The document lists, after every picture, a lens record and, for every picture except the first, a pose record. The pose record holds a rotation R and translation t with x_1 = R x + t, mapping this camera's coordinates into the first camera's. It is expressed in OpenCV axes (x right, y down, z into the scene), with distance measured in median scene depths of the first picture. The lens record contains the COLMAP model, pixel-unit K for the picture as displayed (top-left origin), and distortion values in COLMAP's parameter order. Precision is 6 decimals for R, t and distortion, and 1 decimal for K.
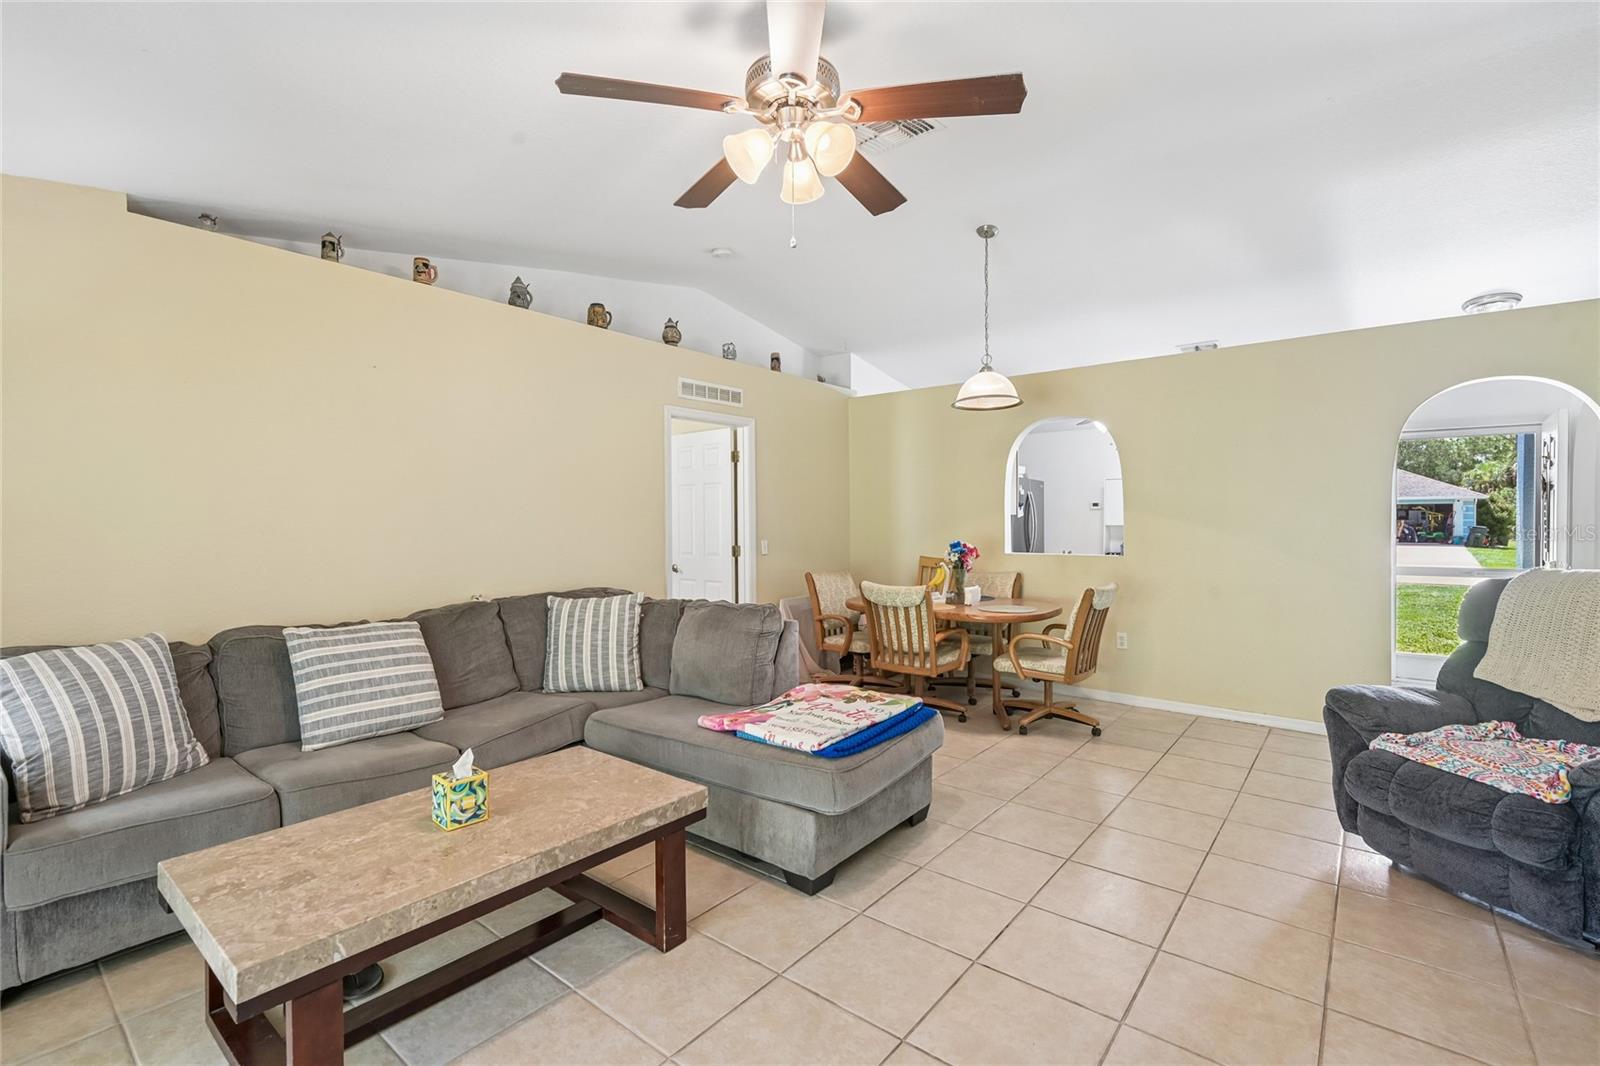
lens RADIAL K [[691.0, 0, 808.8], [0, 691.0, 537.5], [0, 0, 1]] dist [-0.001187, 0.000216]
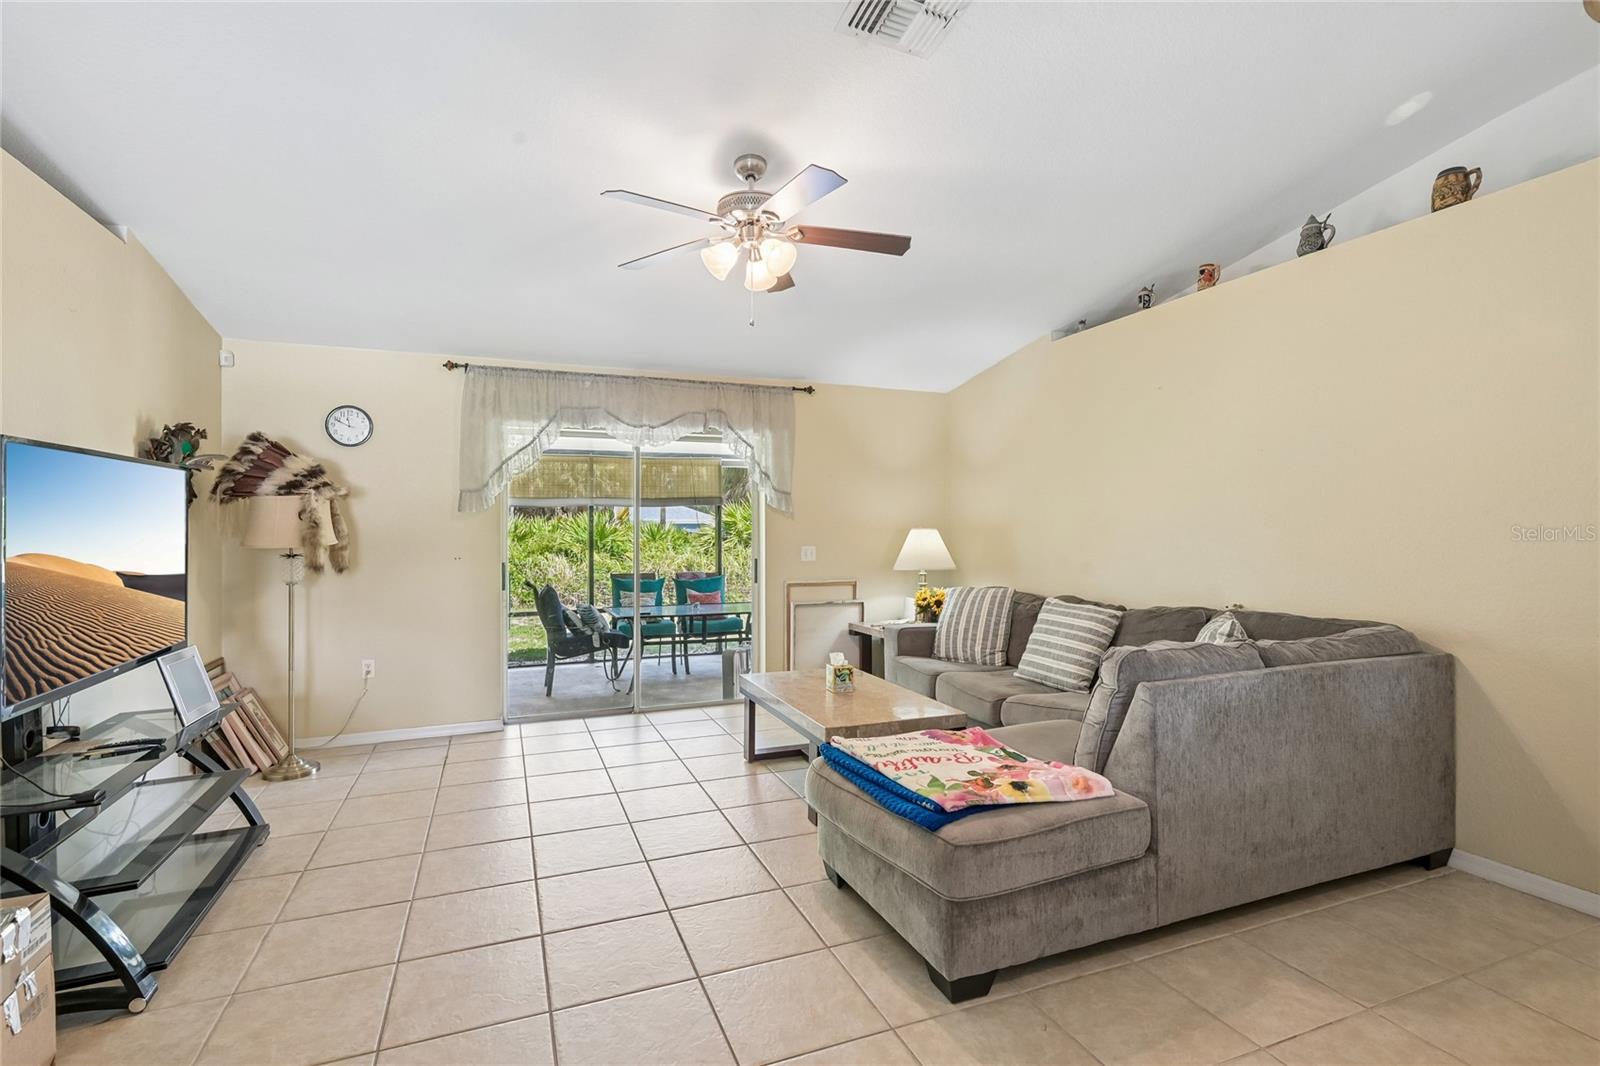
lens RADIAL K [[758.5, 0, 797.9], [0, 758.5, 526.7], [0, 0, 1]] dist [0.001457, 0.000590]
pose [[-0.489152, 0.004940, -0.872185, 0.879947], [-0.014169, 0.999807, 0.013610, -0.031901], [0.872083, 0.019015, -0.488988, 1.275660]]
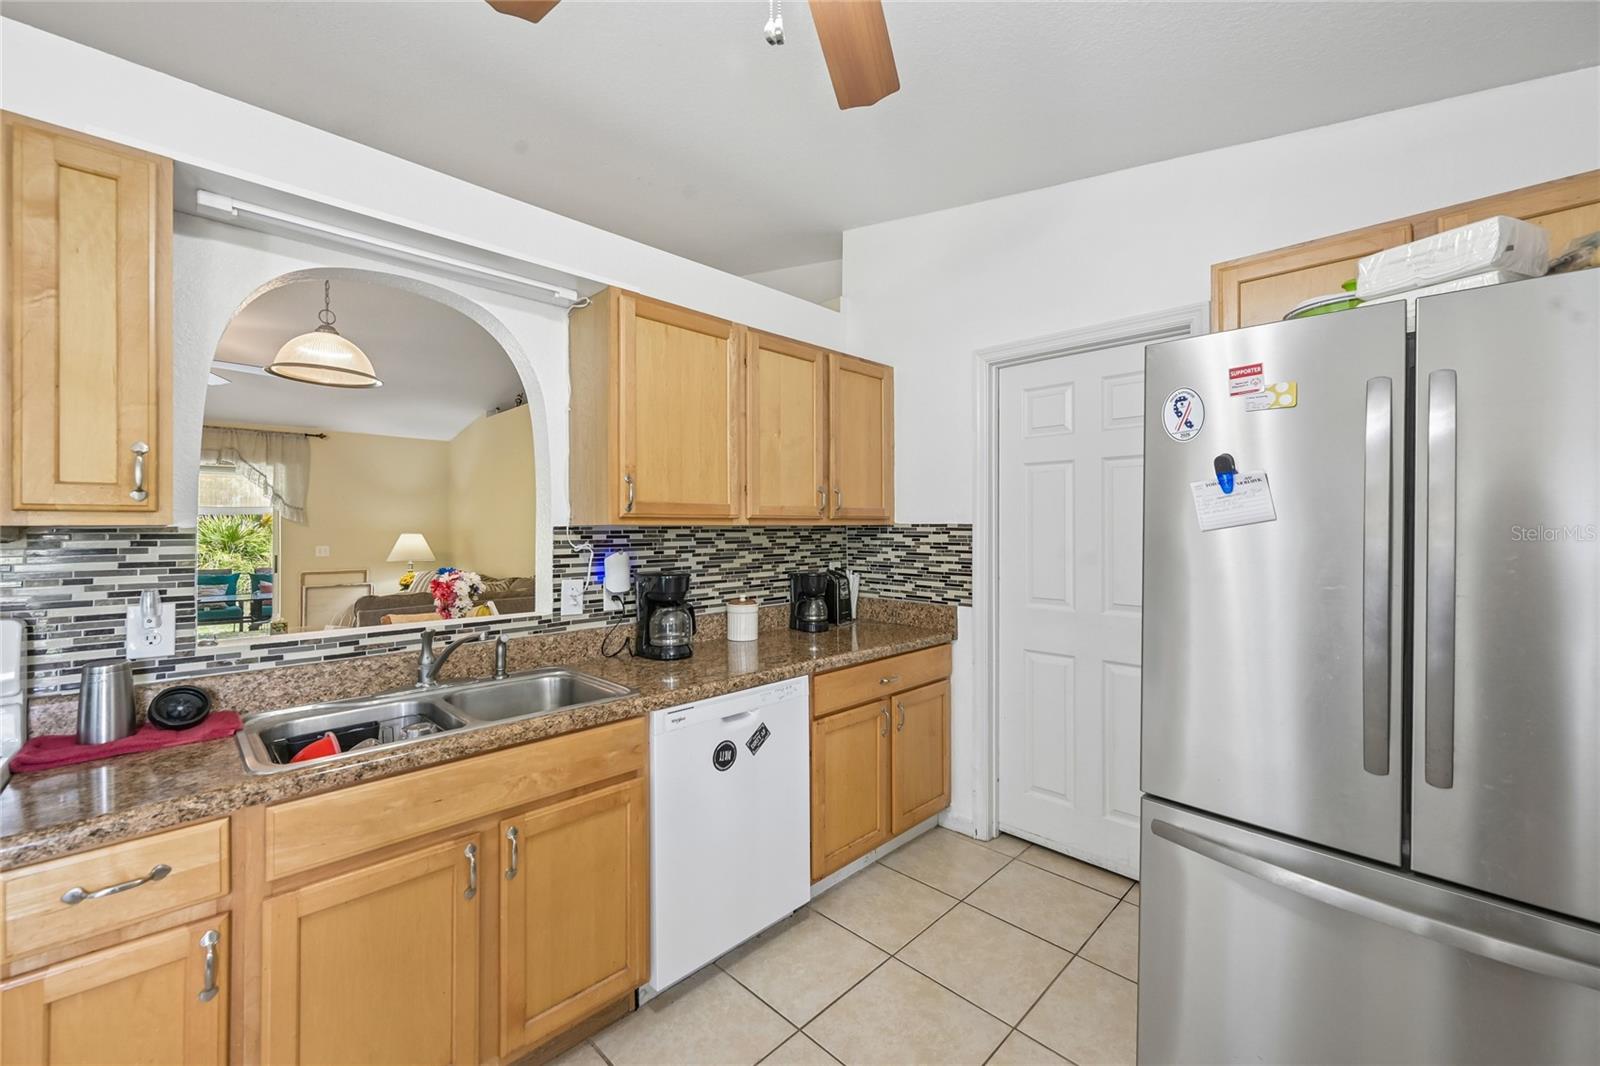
lens RADIAL K [[635.2, 0, 799.3], [0, 635.2, 523.8], [0, 0, 1]] dist [0.000312, 0.000074]
pose [[-0.103951, -0.000484, -0.994582, 1.288537], [-0.019486, 0.999809, 0.001550, -0.073871], [0.994392, 0.019541, -0.103940, 2.320787]]
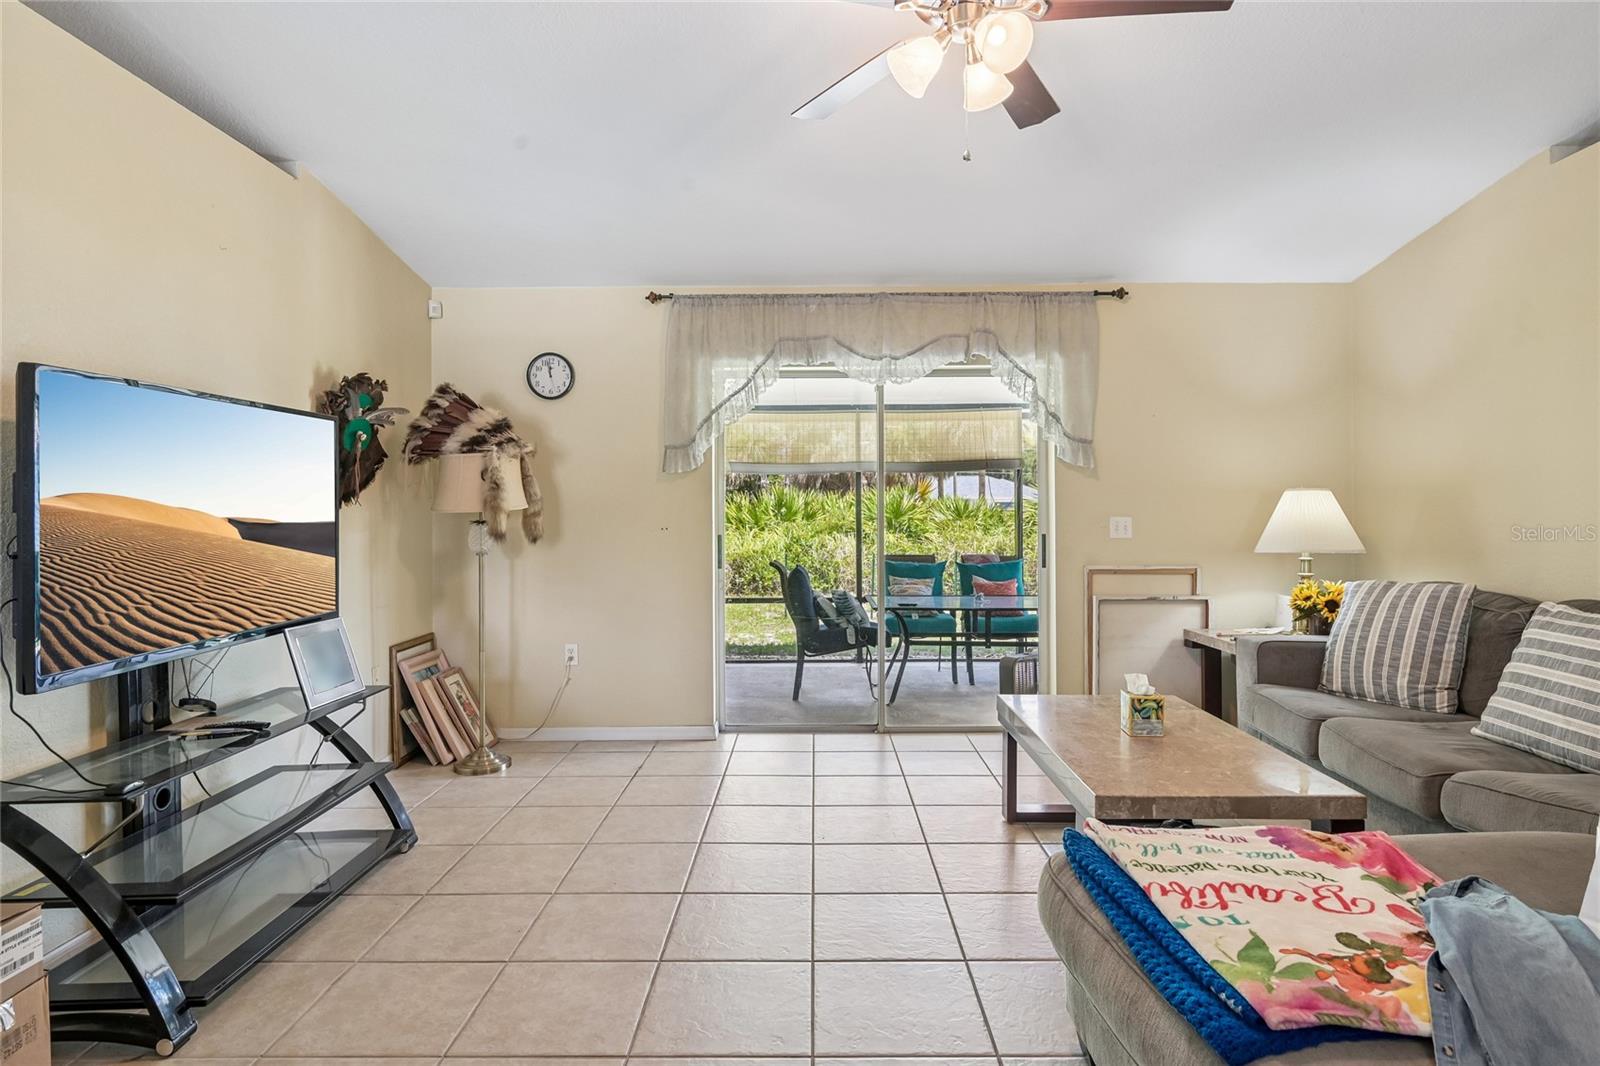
lens RADIAL K [[877.4, 0, 803.2], [0, 877.4, 506.0], [0, 0, 1]] dist [-0.001176, 0.000273]
pose [[-0.783348, 0.006387, -0.621550, 0.594632], [-0.004610, 0.999860, 0.016085, 0.002122], [0.621566, 0.015466, -0.783209, 1.229131]]
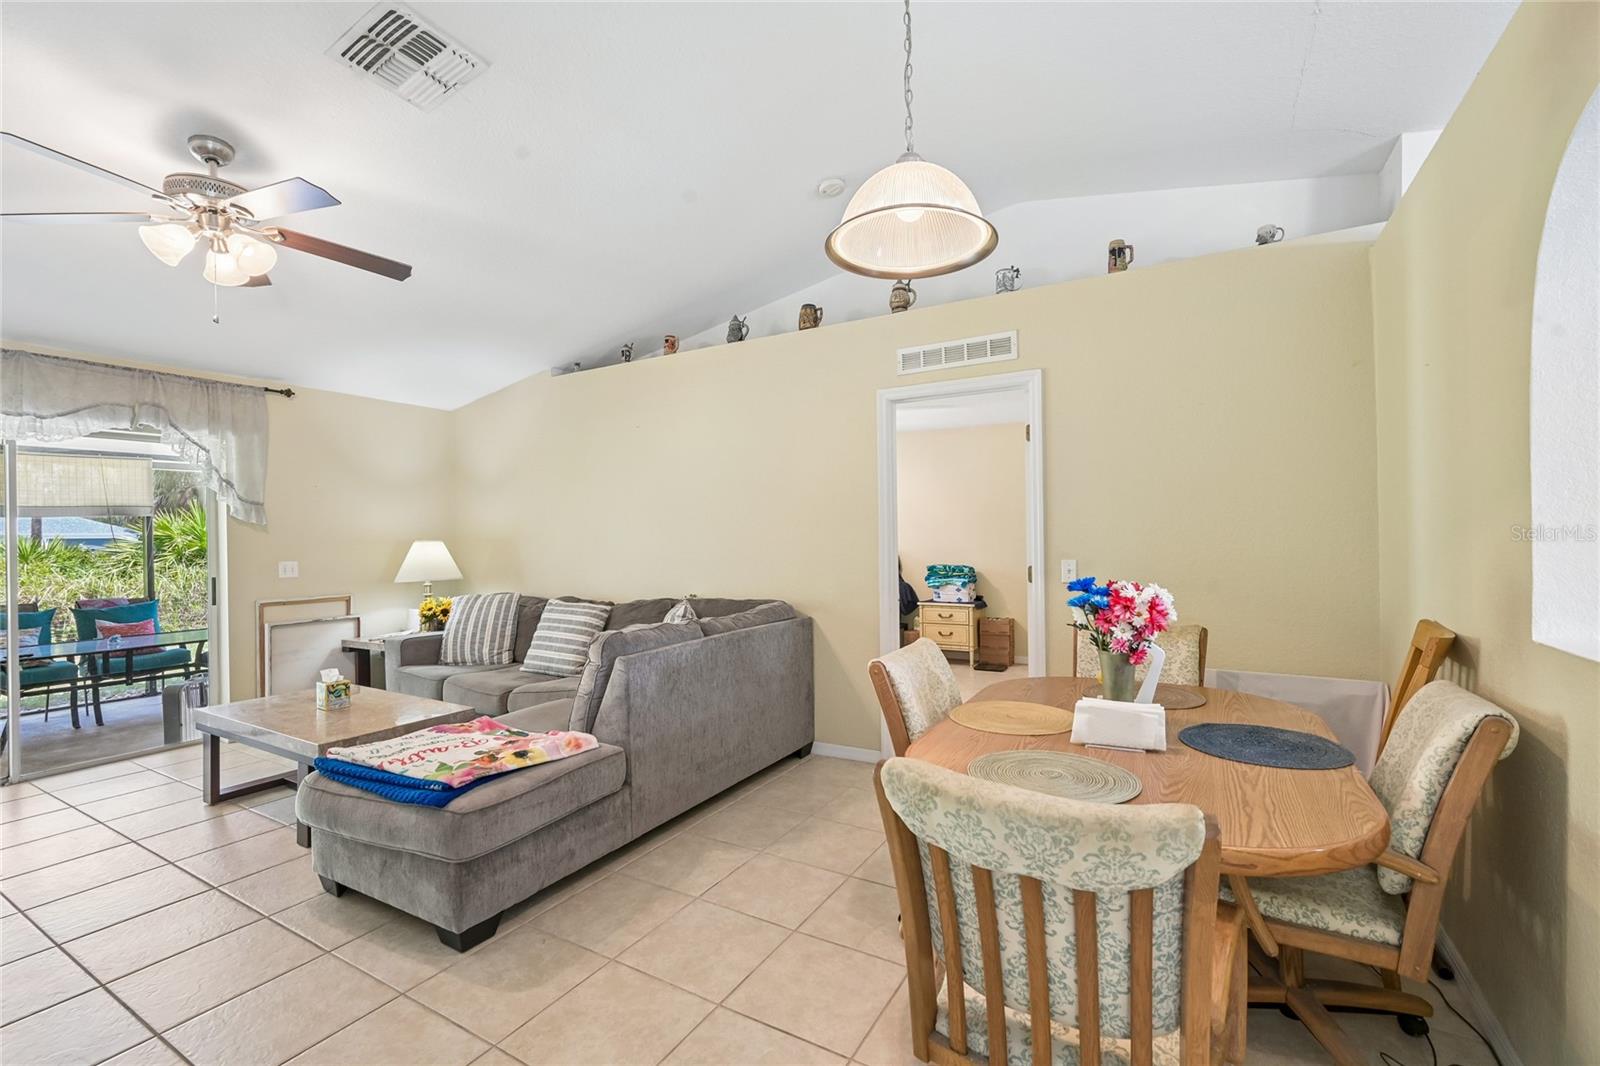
lens RADIAL K [[691.0, 0, 808.8], [0, 691.0, 537.5], [0, 0, 1]] dist [-0.001187, 0.000216]
pose [[0.156756, 0.006500, -0.987616, 0.984522], [-0.009447, 0.999942, 0.005082, -0.032934], [0.987592, 0.008533, 0.156809, 1.312231]]
